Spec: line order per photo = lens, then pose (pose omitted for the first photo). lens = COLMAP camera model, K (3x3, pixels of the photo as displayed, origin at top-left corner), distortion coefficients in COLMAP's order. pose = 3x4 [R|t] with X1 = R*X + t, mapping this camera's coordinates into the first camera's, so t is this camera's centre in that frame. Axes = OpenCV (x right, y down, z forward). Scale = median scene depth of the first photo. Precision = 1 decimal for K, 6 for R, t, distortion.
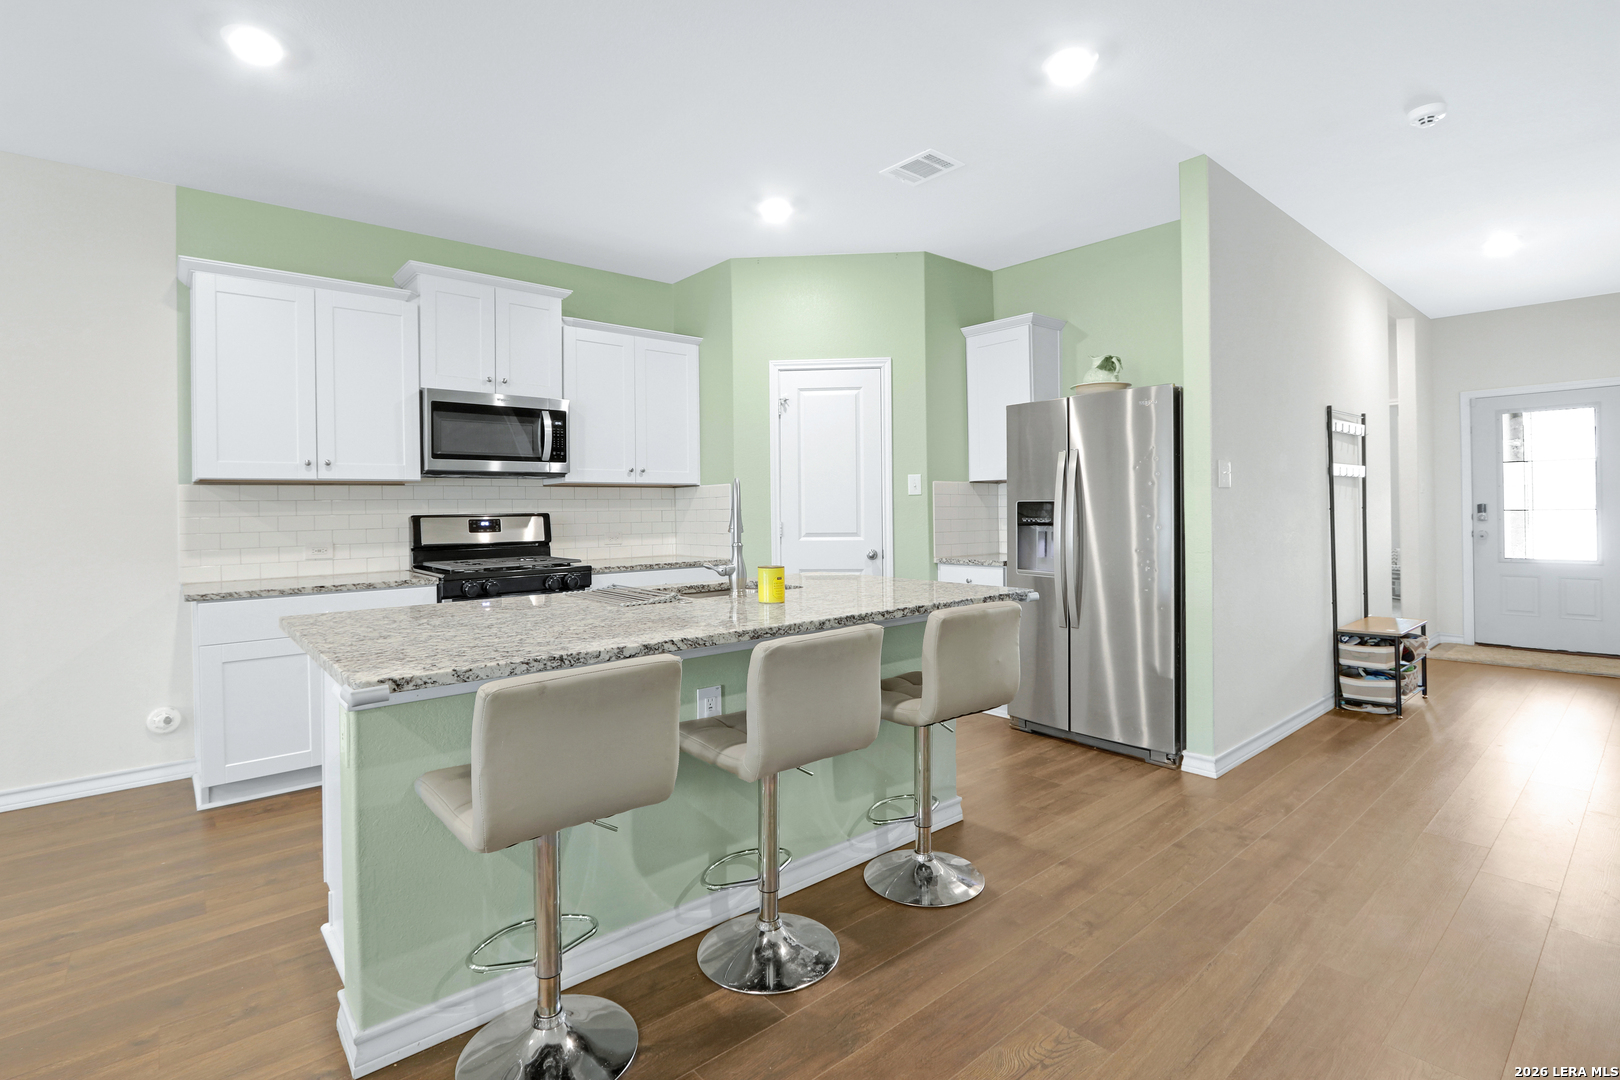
lens RADIAL K [[769.3, 0, 818.0], [0, 769.3, 508.1], [0, 0, 1]] dist [-0.020314, 0.003601]
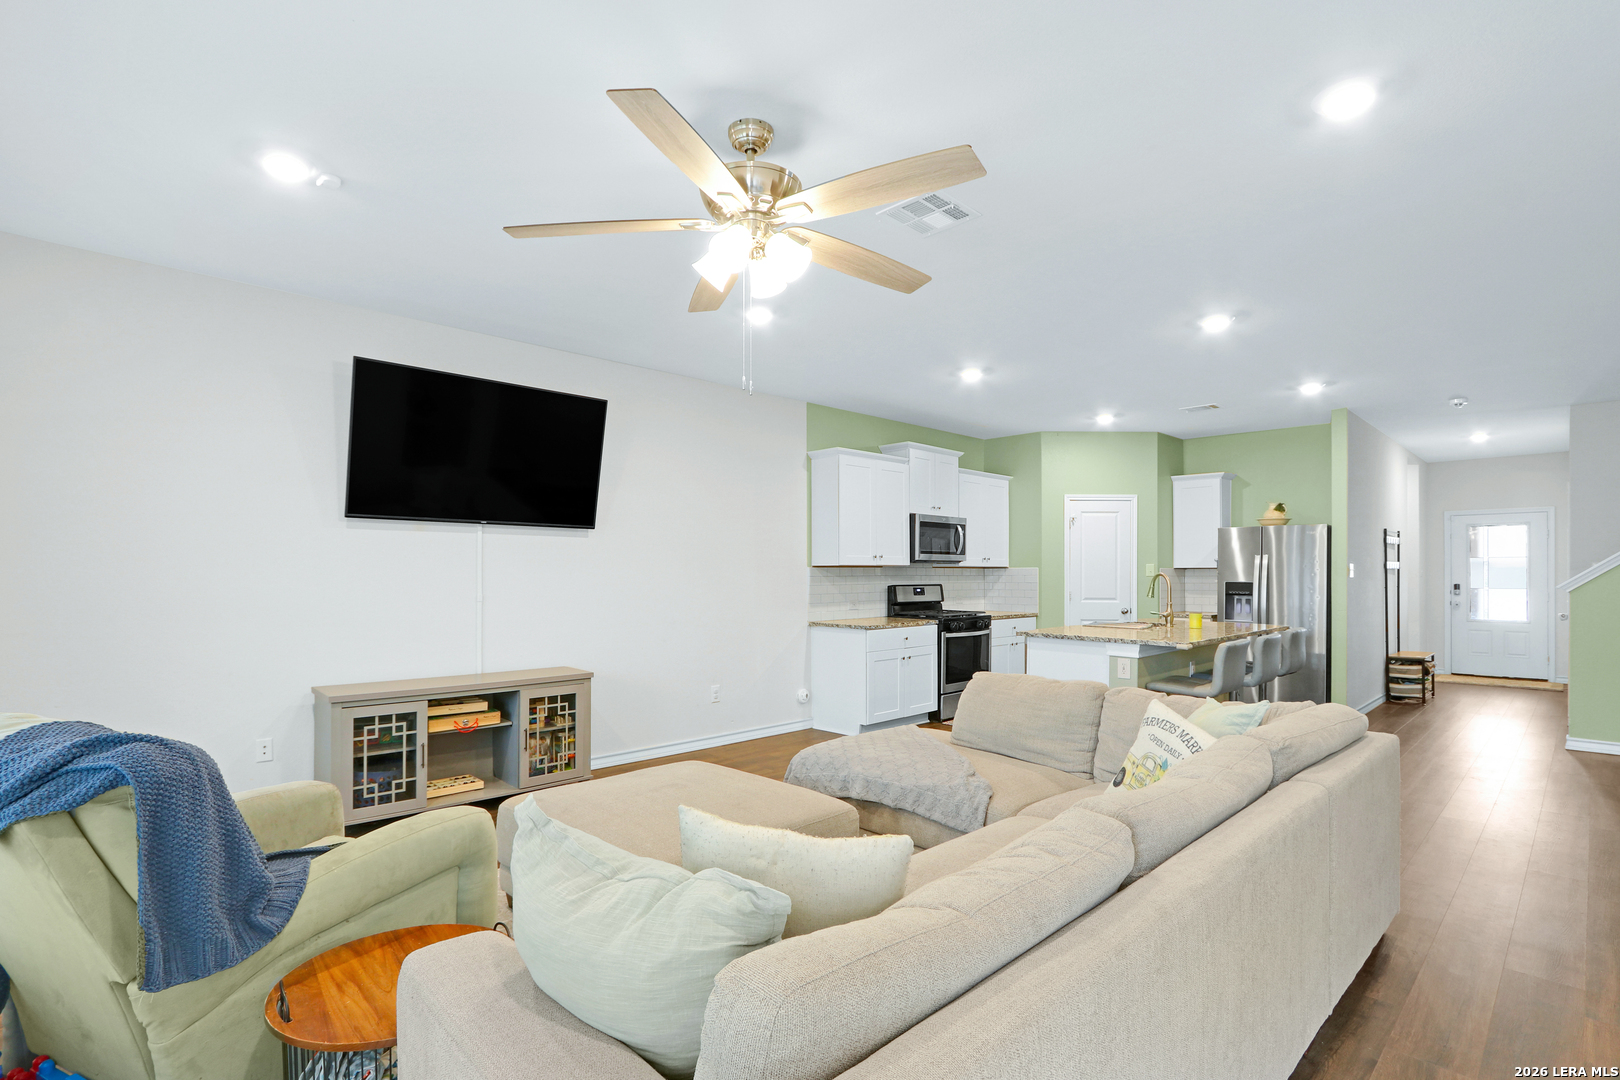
lens RADIAL K [[769.3, 0, 816.9], [0, 769.3, 570.9], [0, 0, 1]] dist [-0.020314, 0.003601]
pose [[0.998142, 0.015036, 0.059044, -0.768705], [-0.015104, 0.999886, 0.000695, -0.019869], [-0.059027, -0.001586, 0.998255, -0.698285]]
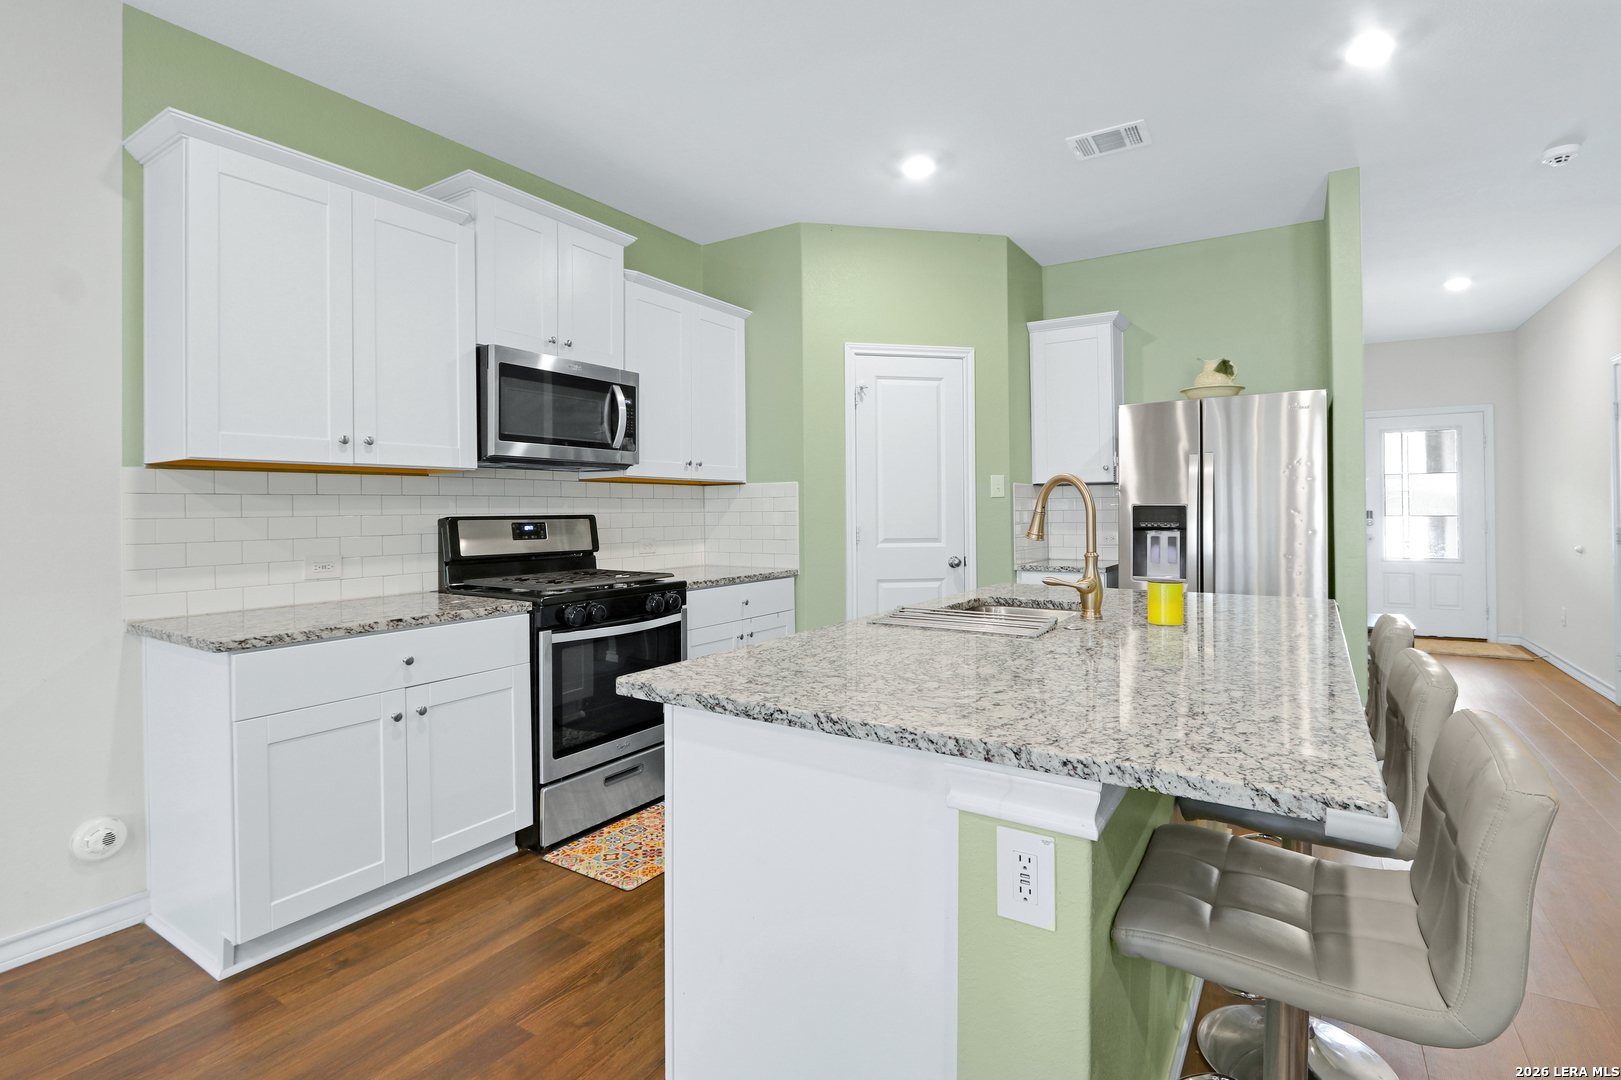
lens RADIAL K [[769.7, 0, 806.2], [0, 769.7, 507.4], [0, 0, 1]] dist [-0.020314, 0.003601]
pose [[0.960807, 0.007837, 0.277106, -0.384434], [-0.006453, 0.999962, -0.005904, 0.002461], [-0.277142, 0.003885, 0.960821, 0.185394]]
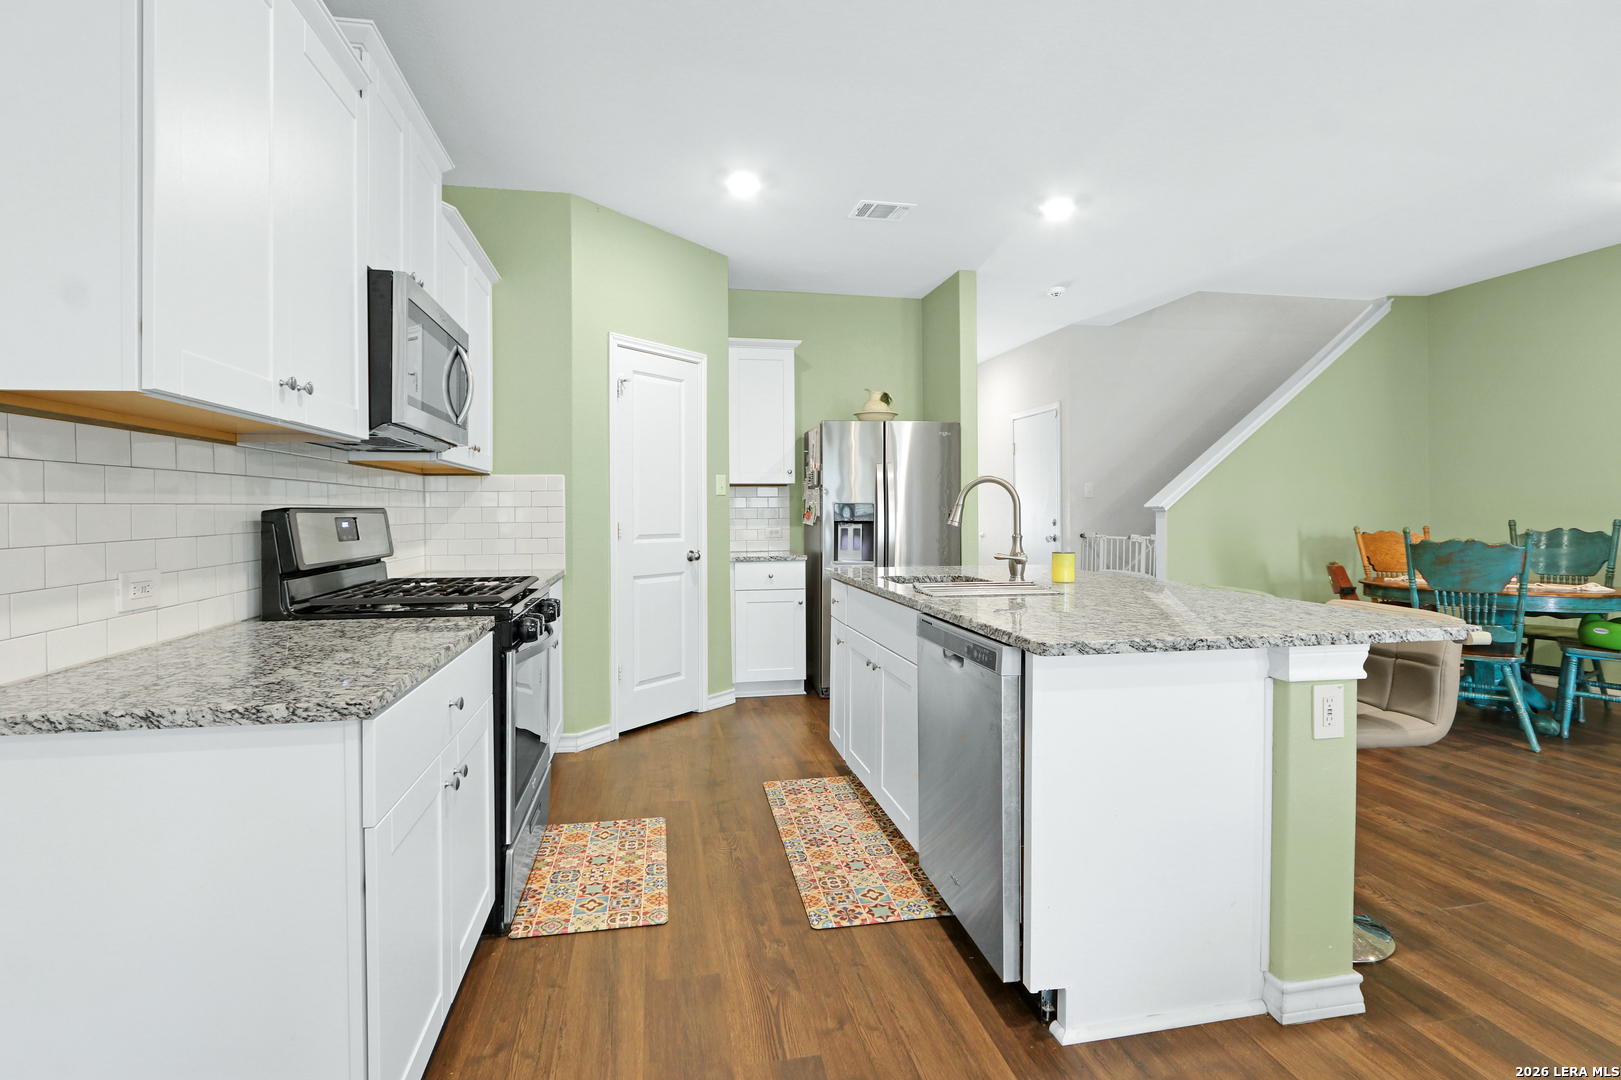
lens RADIAL K [[769.7, 0, 792.8], [0, 769.7, 505.9], [0, 0, 1]] dist [-0.020314, 0.003601]
pose [[0.510992, 0.015866, 0.859439, -0.754954], [-0.004339, 0.999865, -0.015878, 0.013852], [-0.859575, 0.004385, 0.510991, 0.436503]]
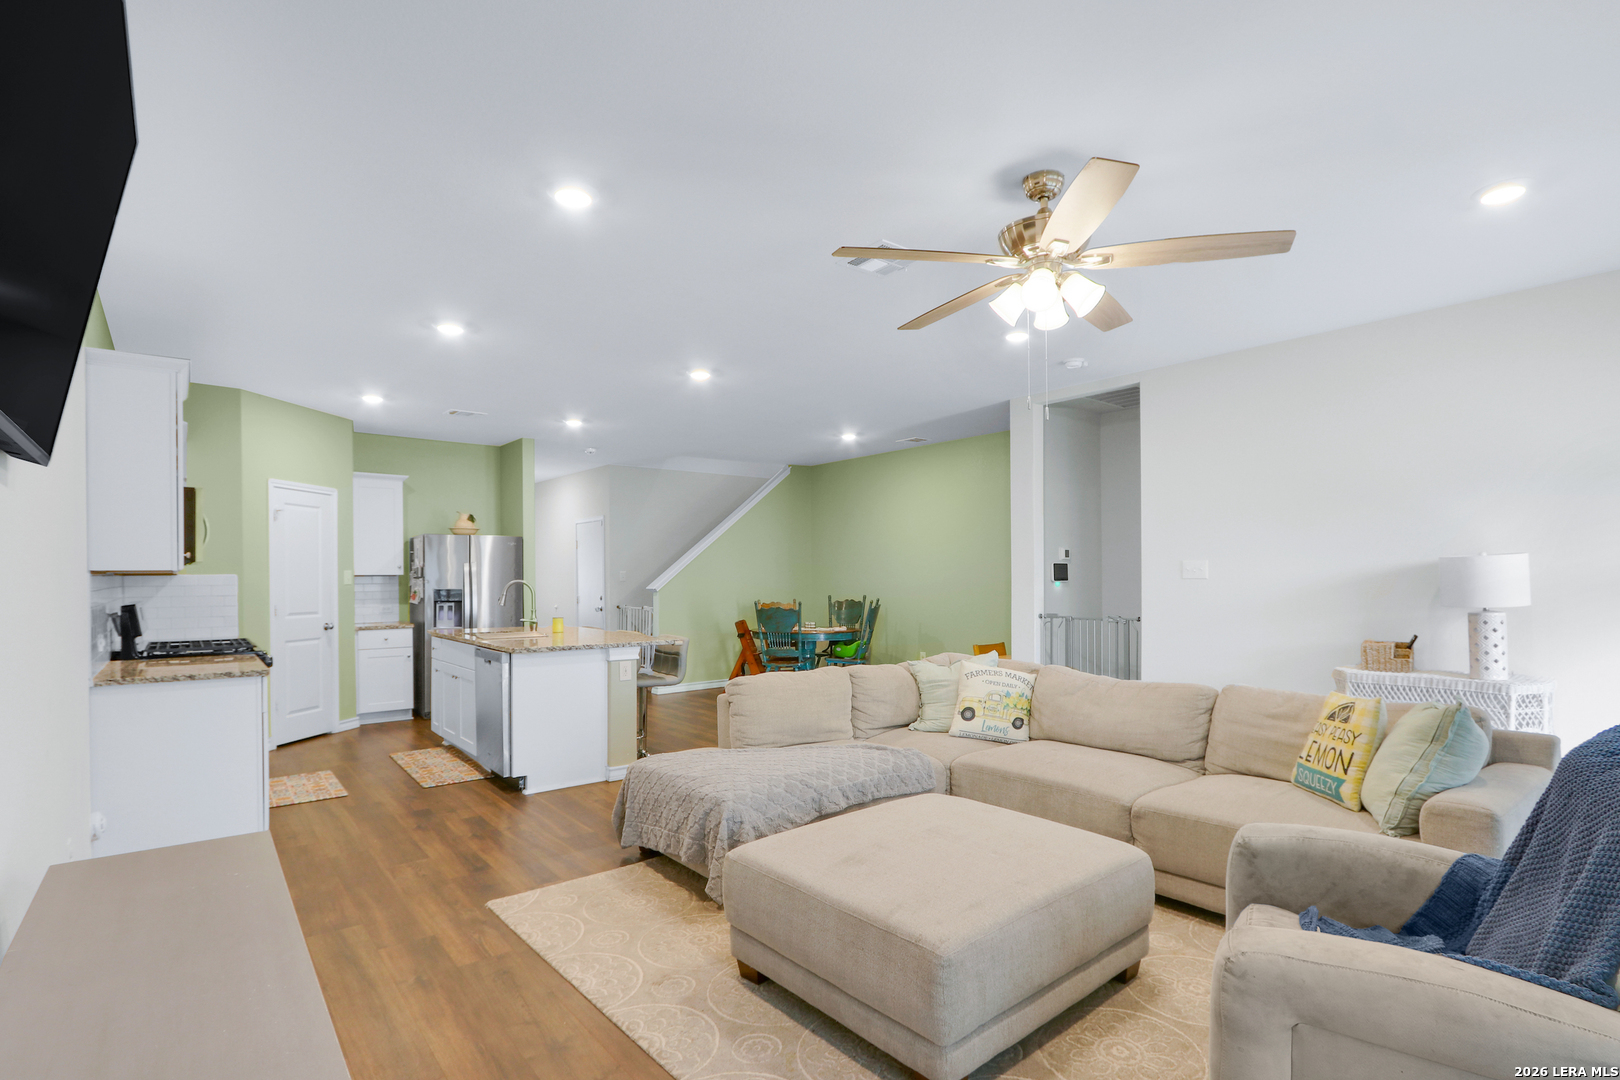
lens RADIAL K [[769.3, 0, 814.6], [0, 769.3, 583.9], [0, 0, 1]] dist [-0.020314, 0.003601]
pose [[0.021743, 0.004812, 0.999752, -1.433107], [0.001184, 0.999988, -0.004839, -0.011062], [-0.999763, 0.001289, 0.021737, 0.079662]]
